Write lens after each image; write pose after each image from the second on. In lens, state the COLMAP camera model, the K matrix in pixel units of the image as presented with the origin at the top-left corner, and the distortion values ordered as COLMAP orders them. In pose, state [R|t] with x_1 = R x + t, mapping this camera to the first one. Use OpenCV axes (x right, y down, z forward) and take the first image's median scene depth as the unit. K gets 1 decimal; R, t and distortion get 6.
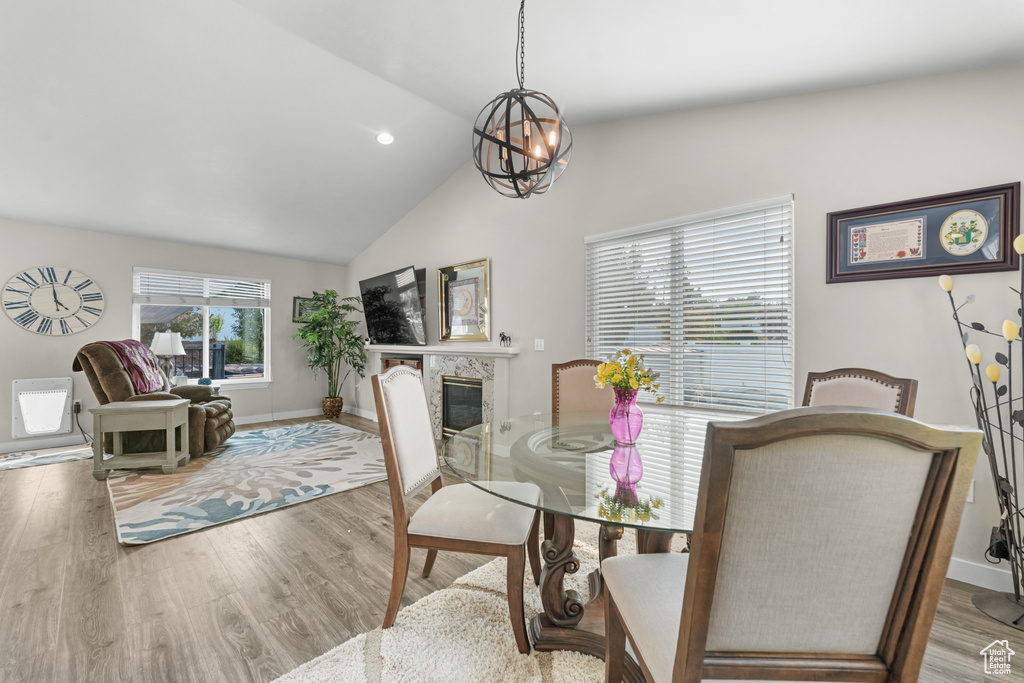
lens RADIAL K [[418.0, 0, 516.8], [0, 418.0, 338.7], [0, 0, 1]] dist [-0.002709, 0.000179]
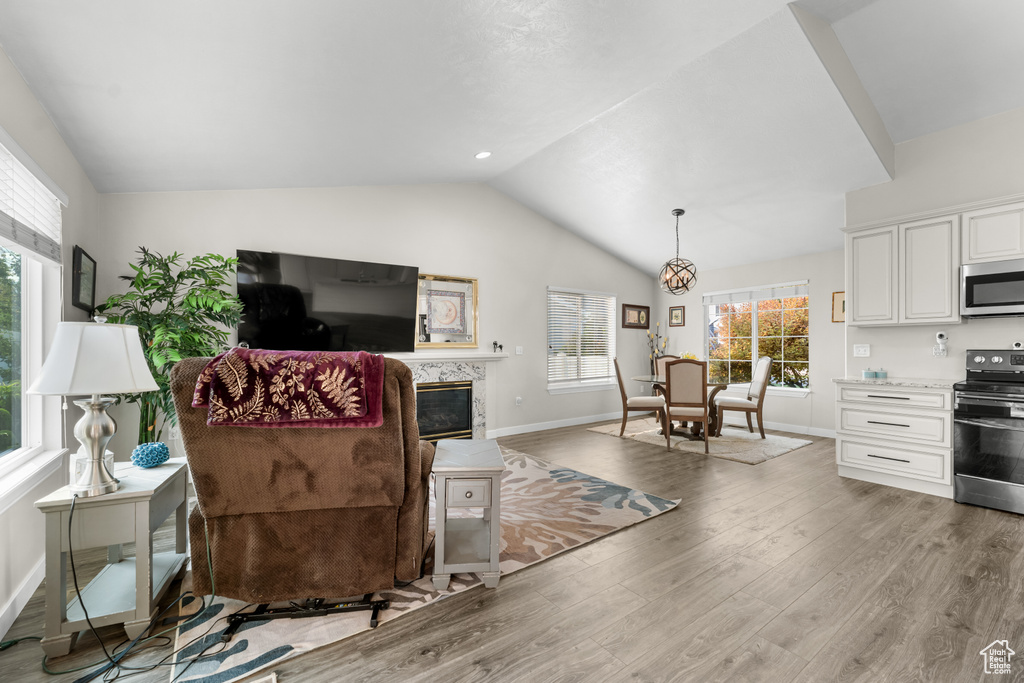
lens RADIAL K [[418.0, 0, 517.1], [0, 418.0, 347.1], [0, 0, 1]] dist [-0.002709, 0.000179]
pose [[0.166927, 0.000603, 0.985969, -1.652409], [-0.003741, 0.999993, 0.000021, 0.003033], [-0.985962, -0.003692, 0.166928, 0.914837]]
